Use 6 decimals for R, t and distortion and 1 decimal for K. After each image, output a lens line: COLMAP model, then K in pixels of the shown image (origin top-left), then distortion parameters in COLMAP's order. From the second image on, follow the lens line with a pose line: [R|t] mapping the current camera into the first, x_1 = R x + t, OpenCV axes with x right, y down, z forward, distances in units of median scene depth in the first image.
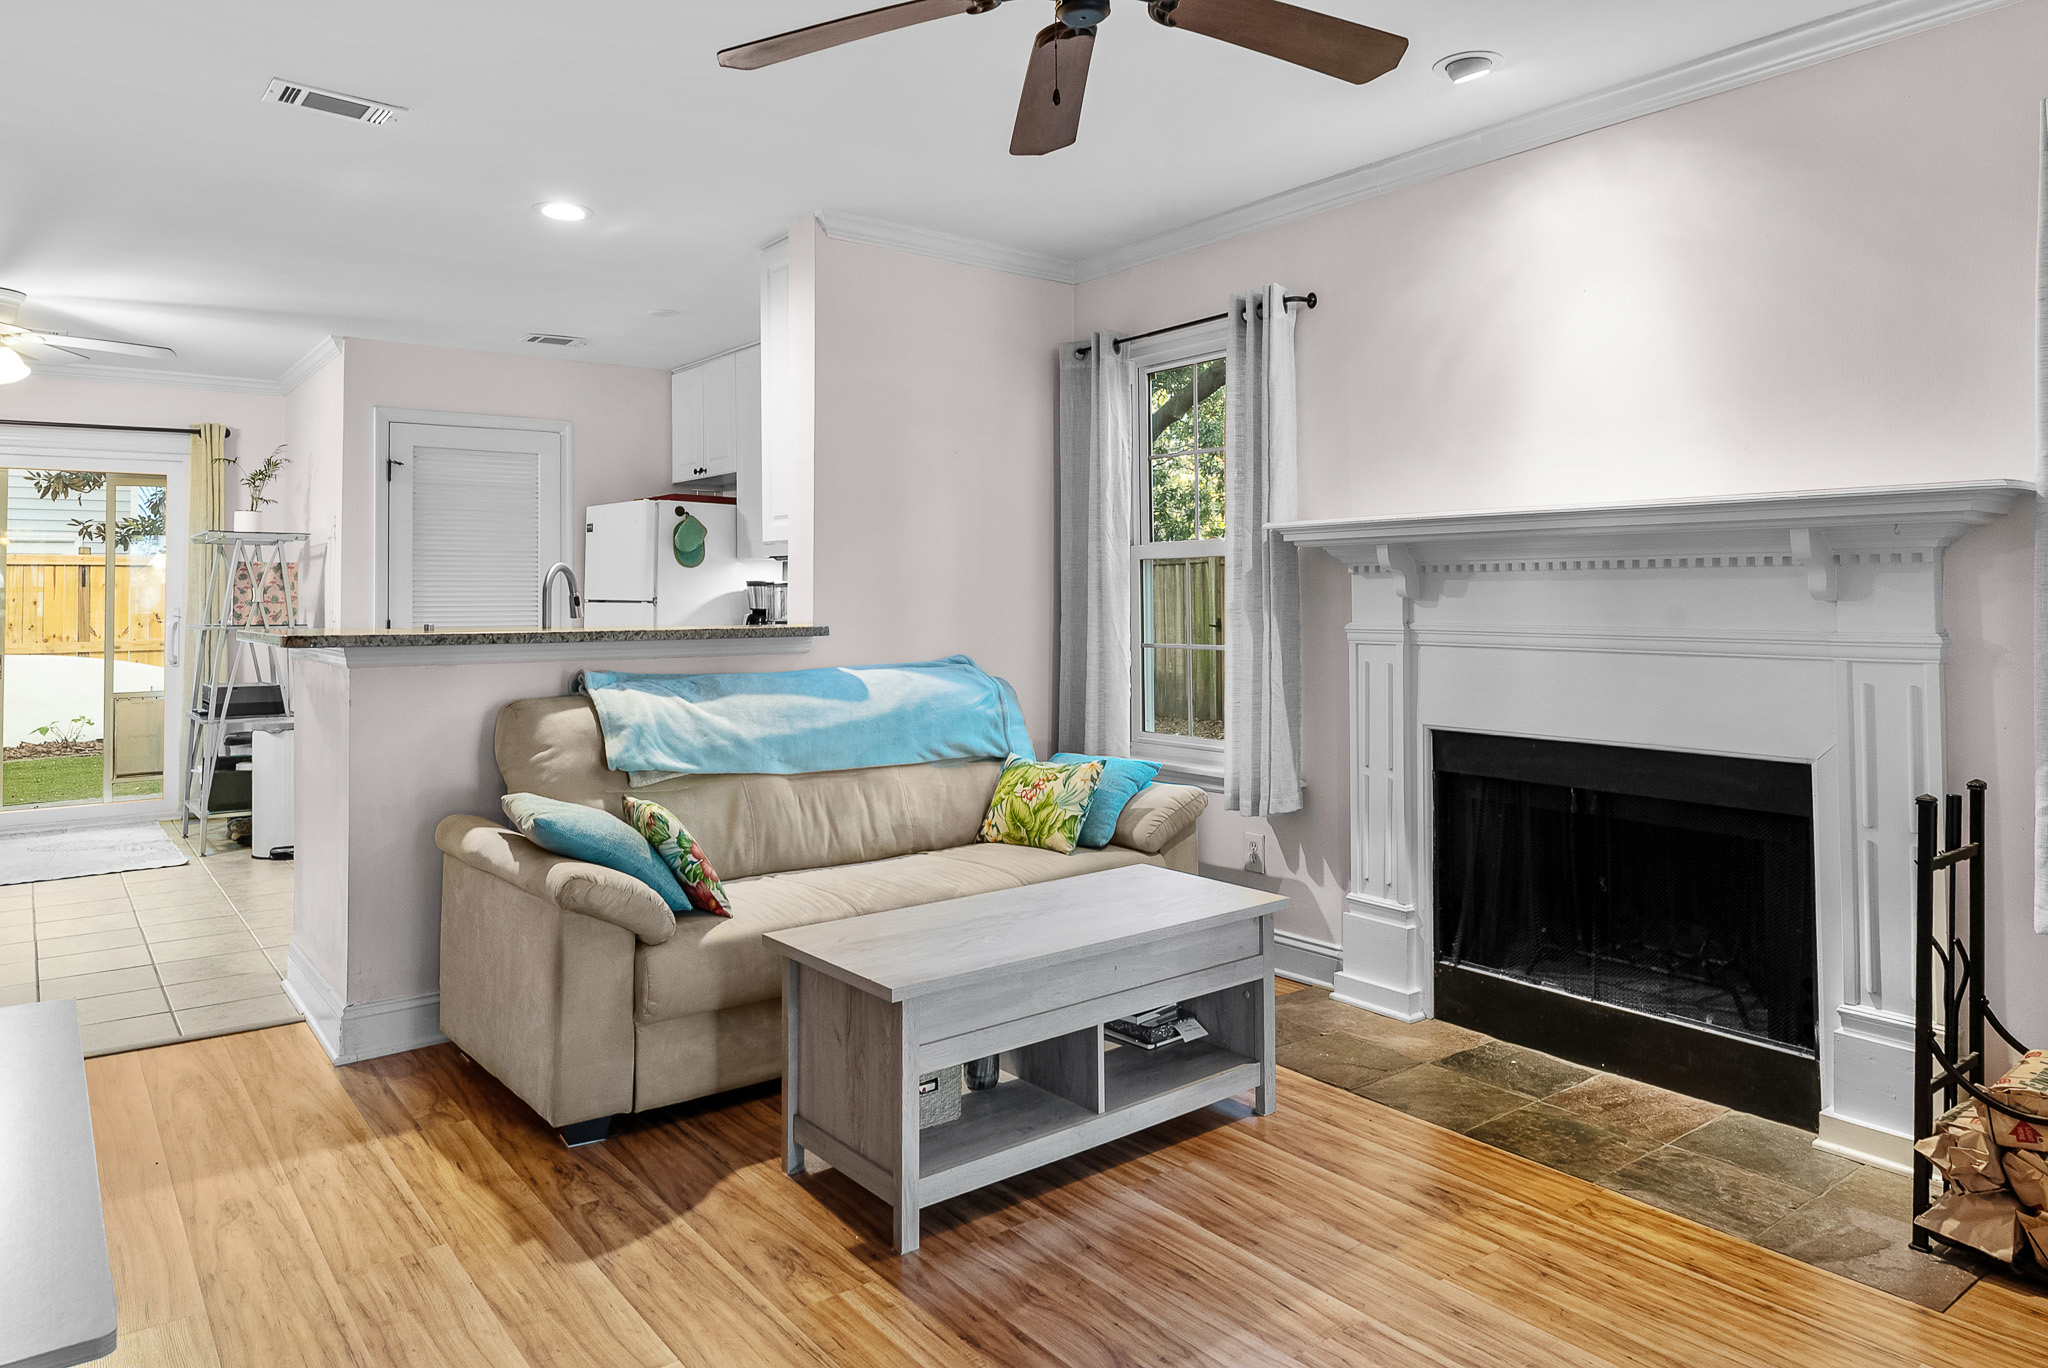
lens RADIAL K [[1288.4, 0, 1010.8], [0, 1288.4, 565.4], [0, 0, 1]] dist [0.004774, 0.000348]
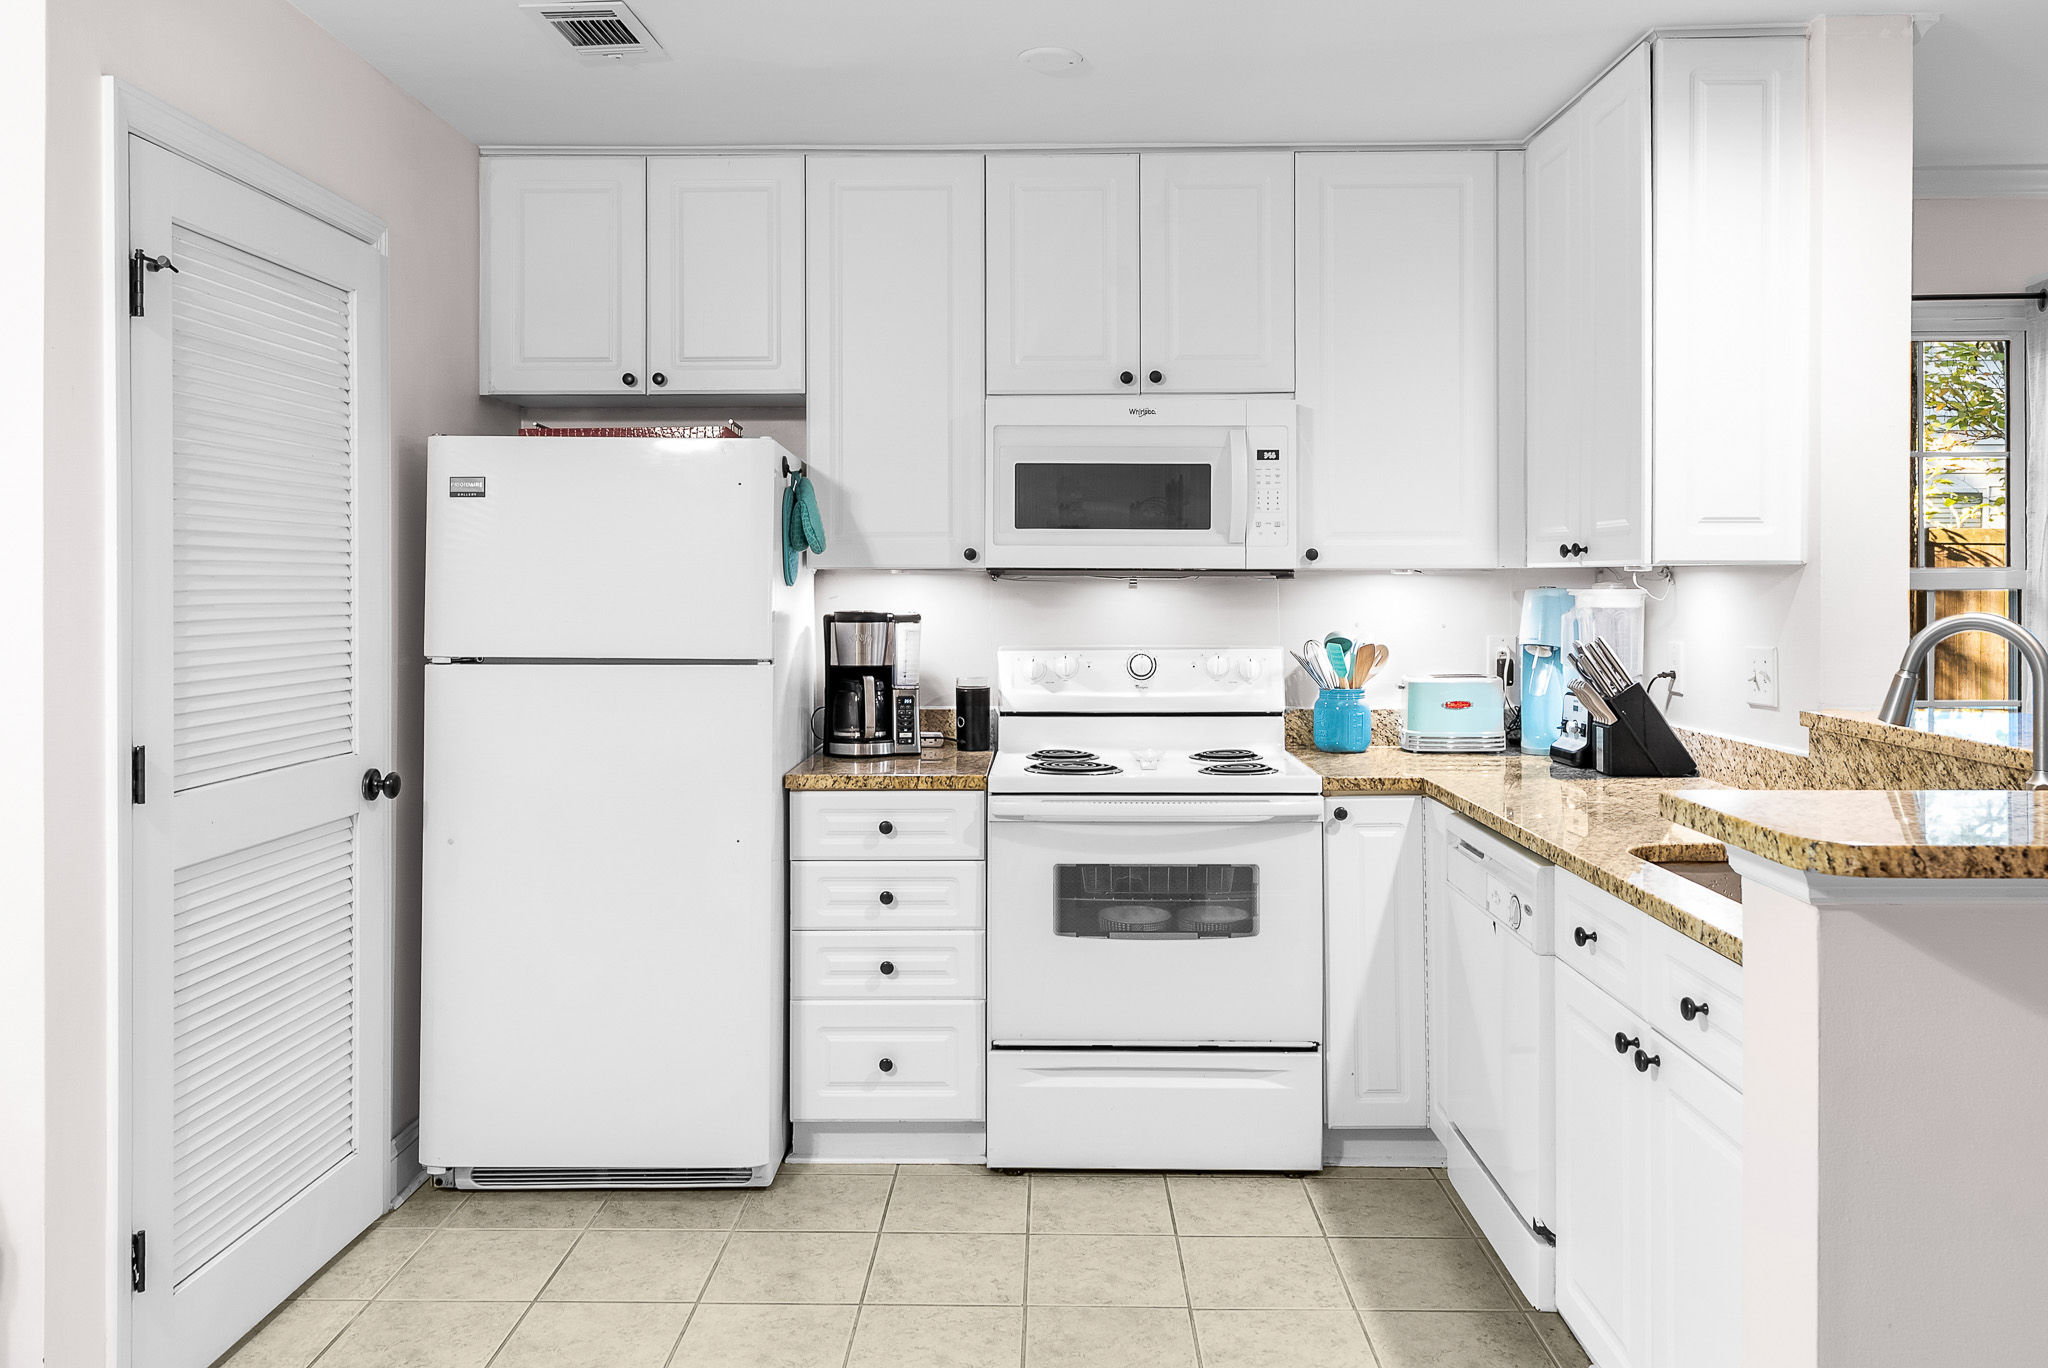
lens RADIAL K [[1484.4, 0, 1035.1], [0, 1484.4, 574.4], [0, 0, 1]] dist [0.000324, -0.002003]
pose [[0.628704, 0.008507, 0.777599, -1.366409], [-0.019906, 0.999789, 0.005157, -0.016617], [-0.777390, -0.018722, 0.628740, 1.274247]]
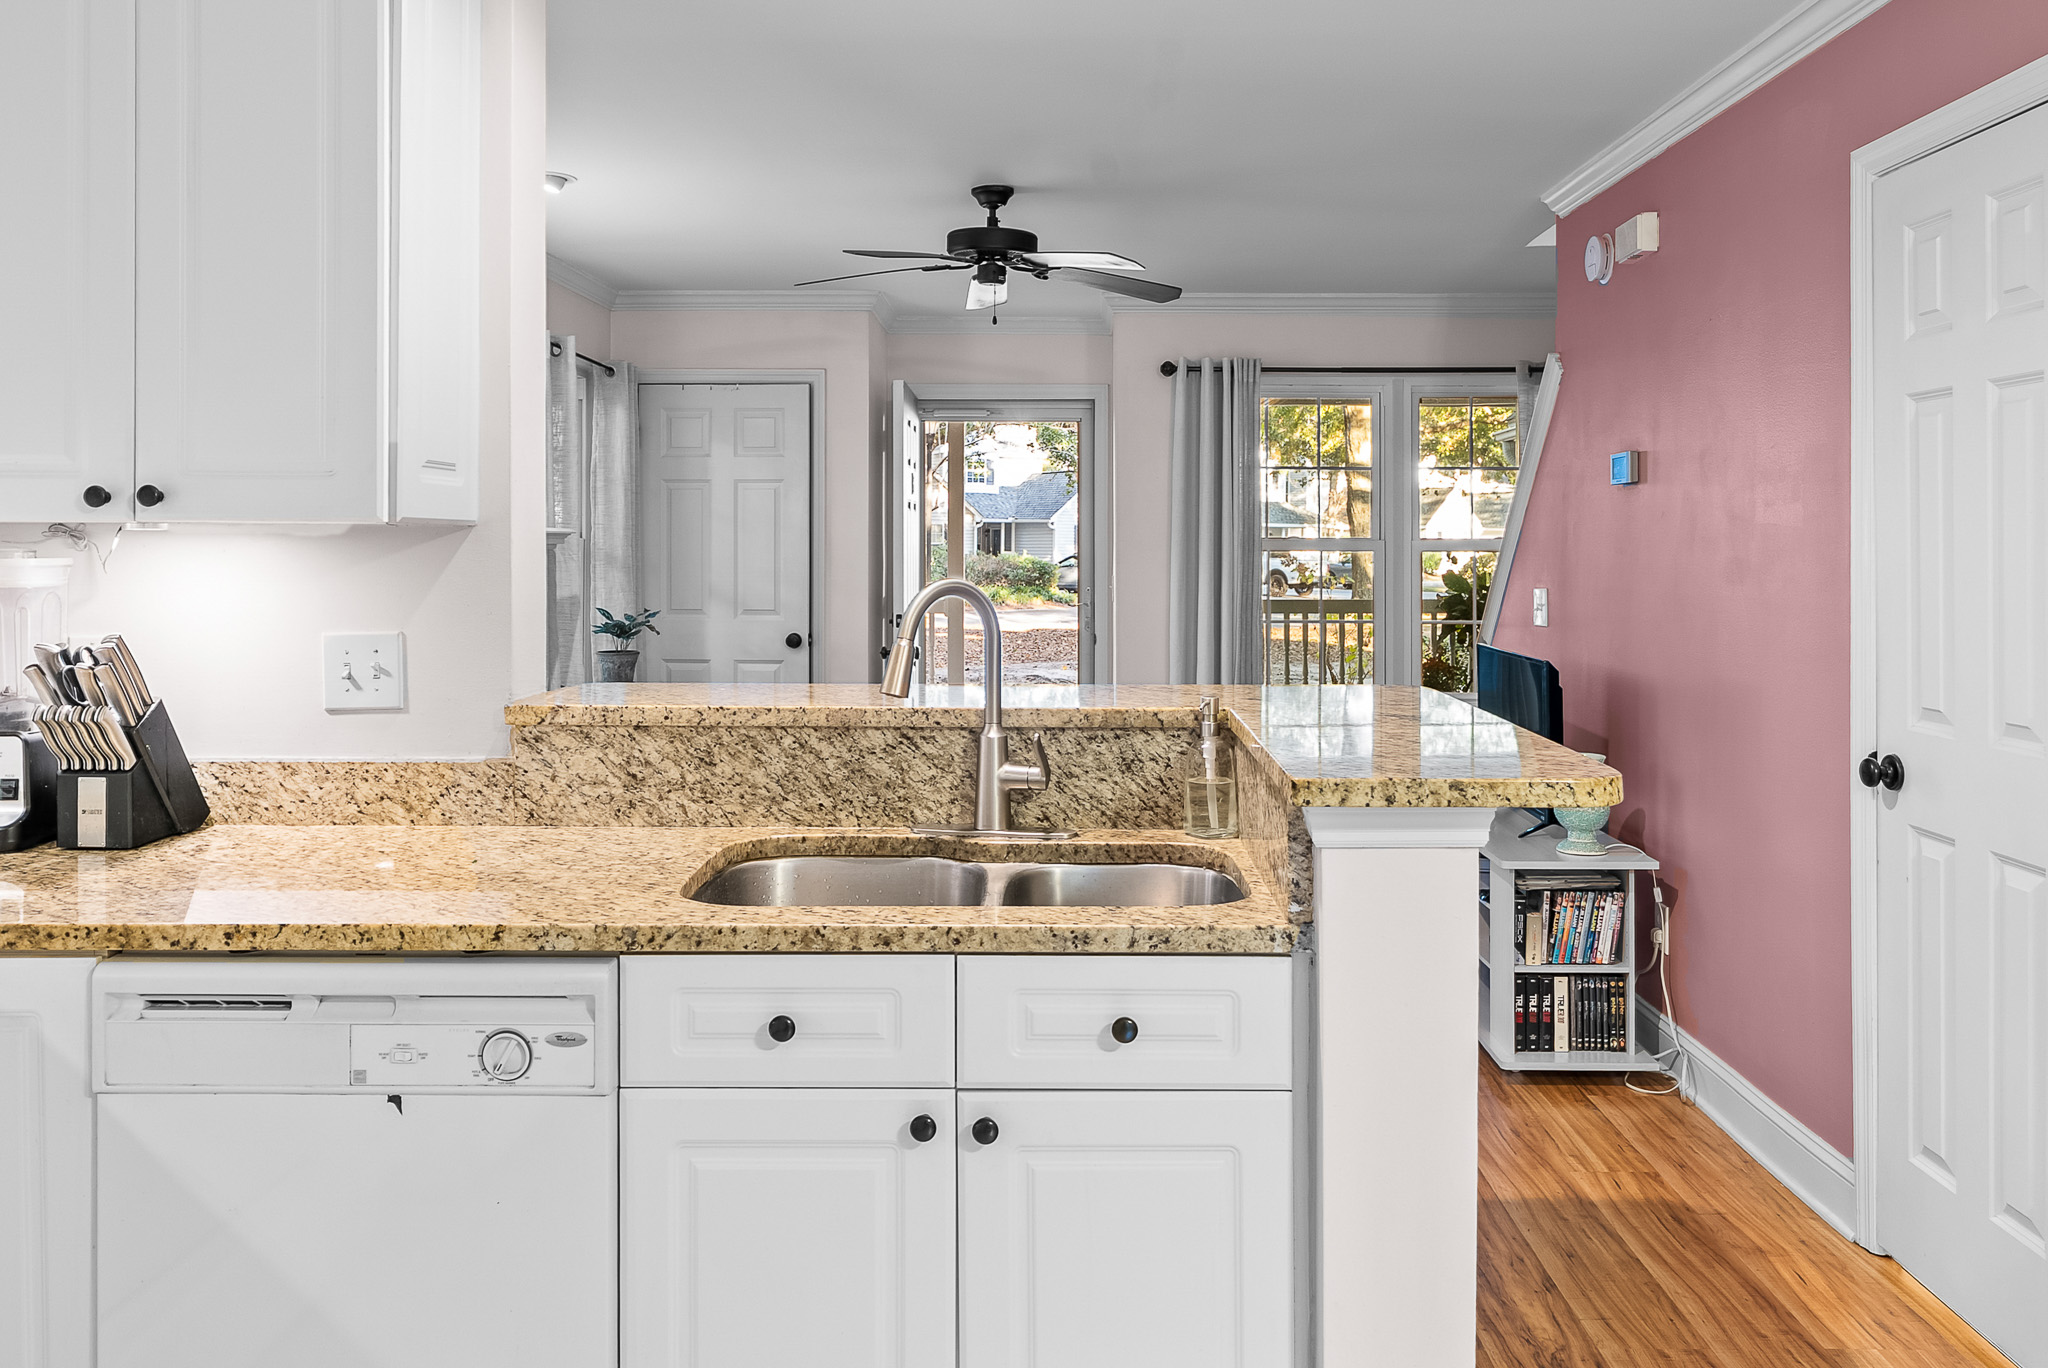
lens RADIAL K [[1537.8, 0, 1029.6], [0, 1537.8, 561.8], [0, 0, 1]] dist [-0.001003, 0.007260]
pose [[-0.777917, -0.004937, 0.628348, -1.005960], [-0.013044, 0.999881, -0.008293, -0.004954], [-0.628232, -0.014648, -0.777889, 1.985323]]
